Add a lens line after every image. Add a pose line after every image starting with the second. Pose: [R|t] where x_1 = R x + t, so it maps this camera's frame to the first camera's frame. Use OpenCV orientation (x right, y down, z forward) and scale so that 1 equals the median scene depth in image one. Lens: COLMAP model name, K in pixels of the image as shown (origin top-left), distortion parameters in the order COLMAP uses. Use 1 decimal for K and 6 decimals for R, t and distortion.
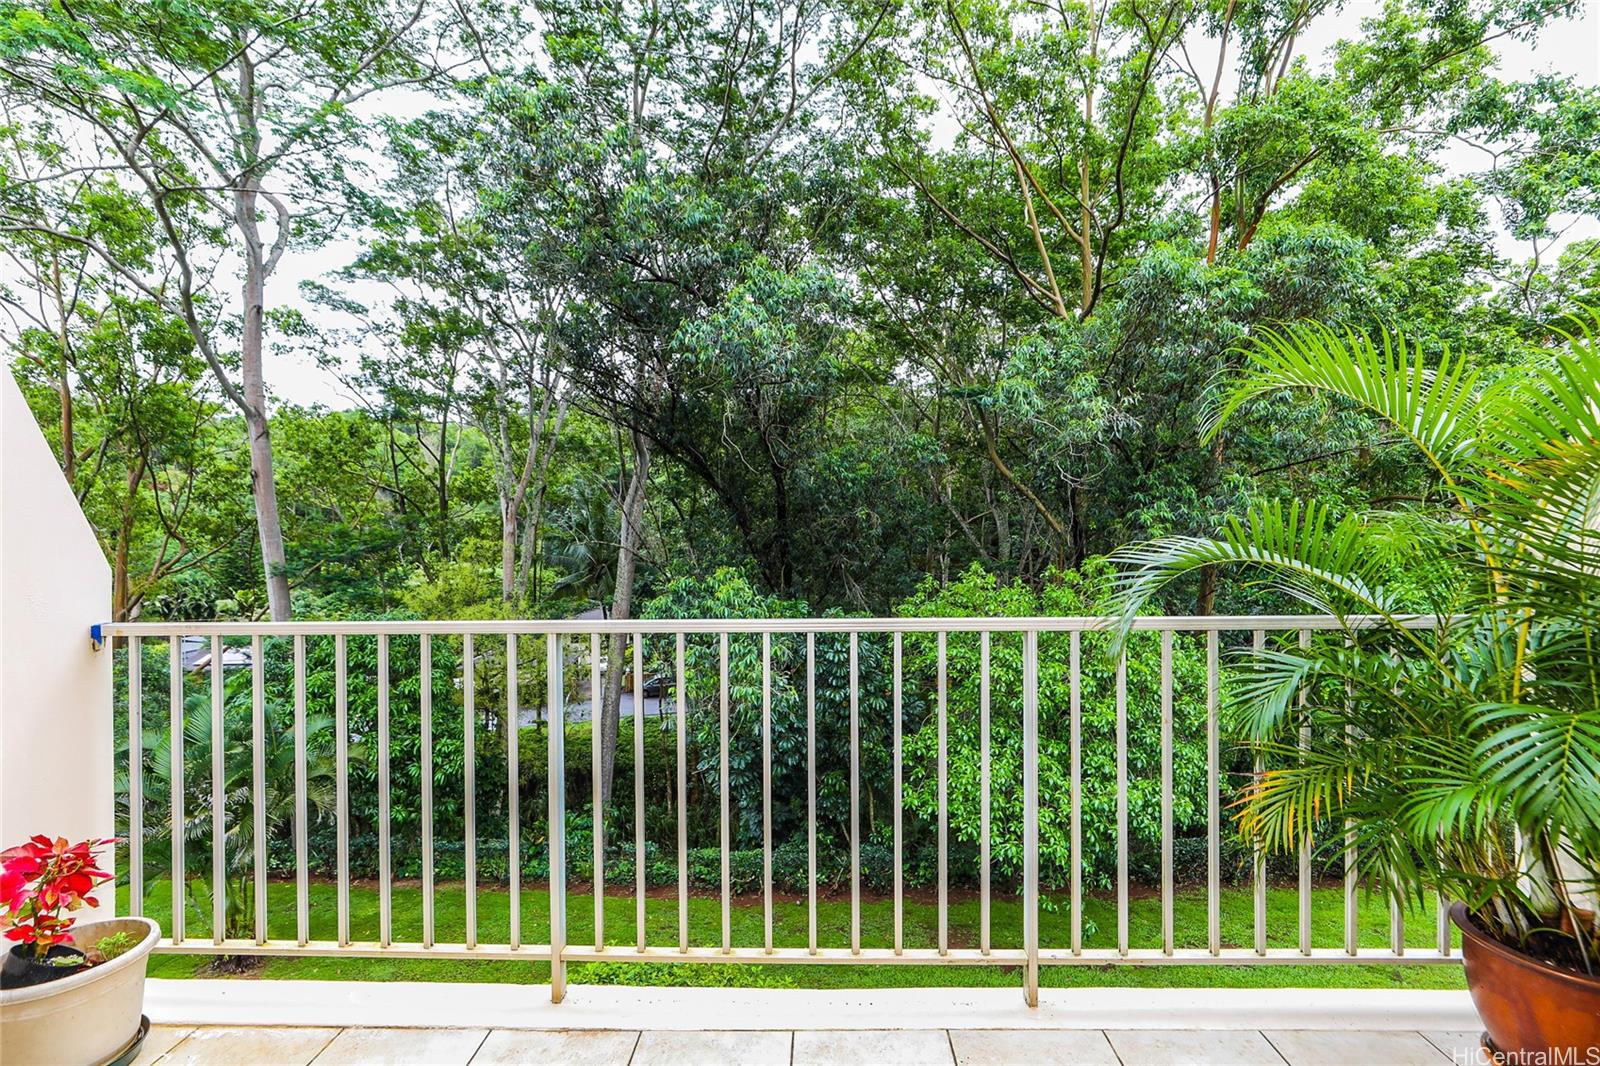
lens RADIAL K [[724.3, 0, 807.8], [0, 724.3, 543.6], [0, 0, 1]] dist [-0.038493, 0.015902]
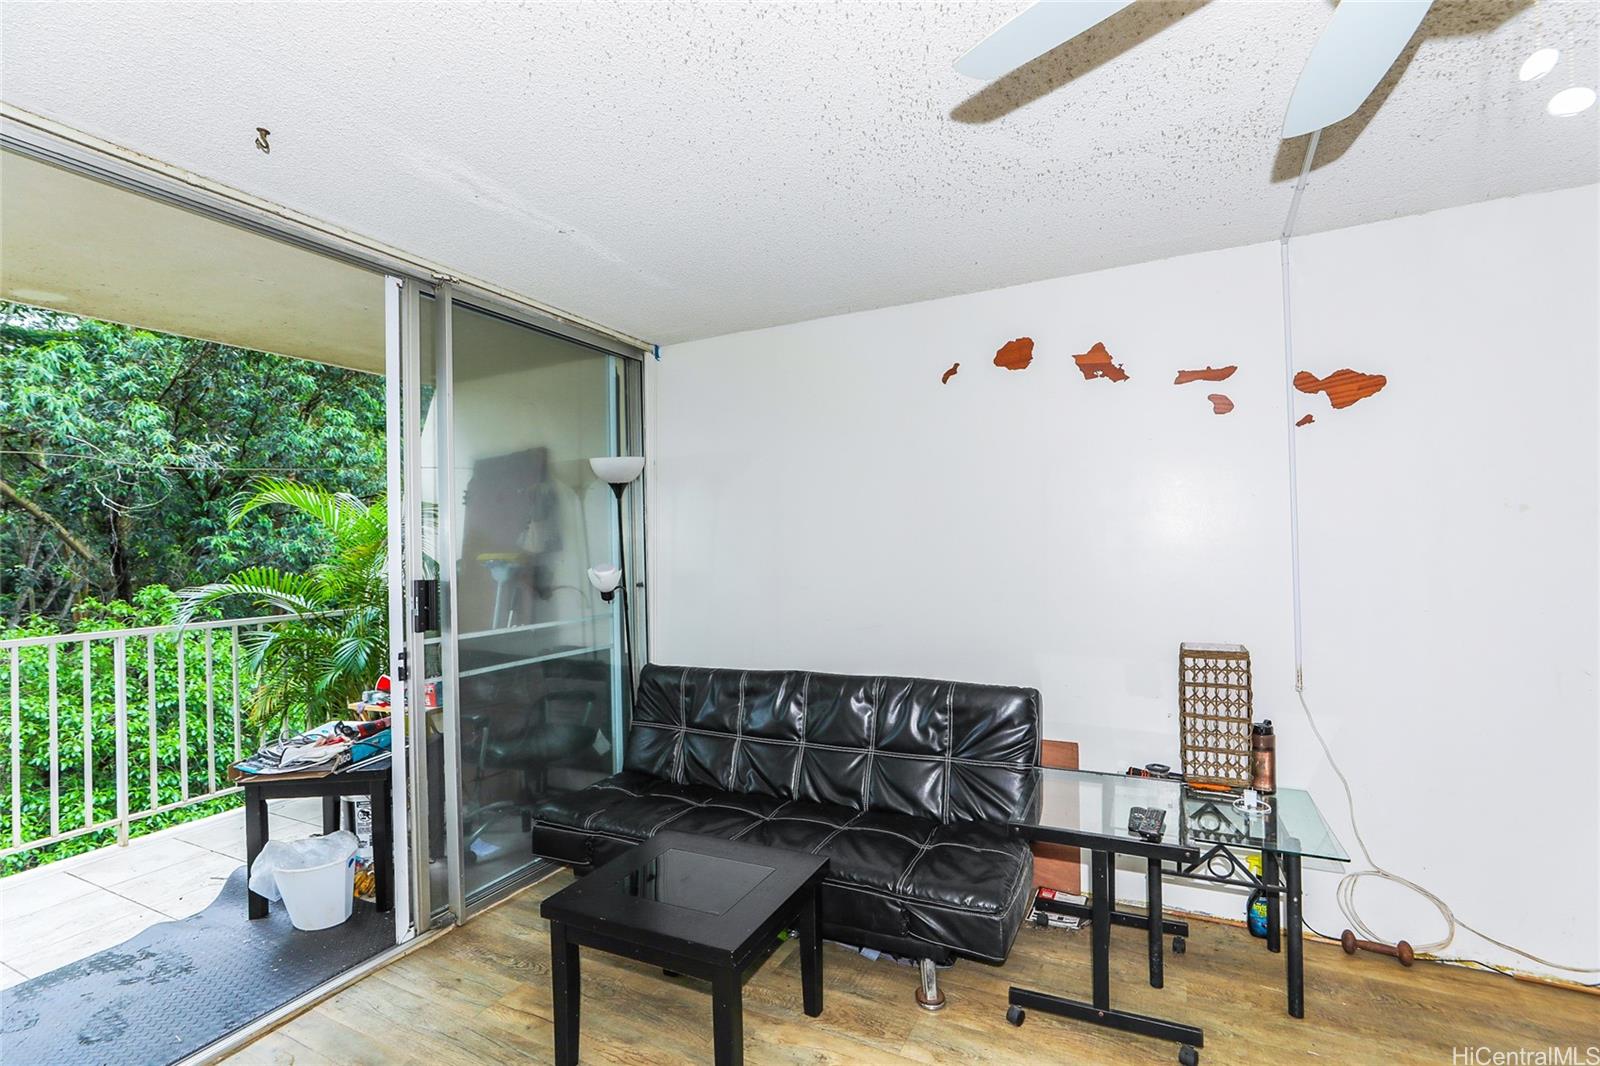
lens RADIAL K [[724.3, 0, 807.8], [0, 724.3, 543.6], [0, 0, 1]] dist [-0.038493, 0.015902]
pose [[0.424343, 0.007143, 0.905473, -0.040722], [0.019486, 0.999665, -0.017018, -0.003489], [-0.905292, 0.024866, 0.424061, -0.094481]]
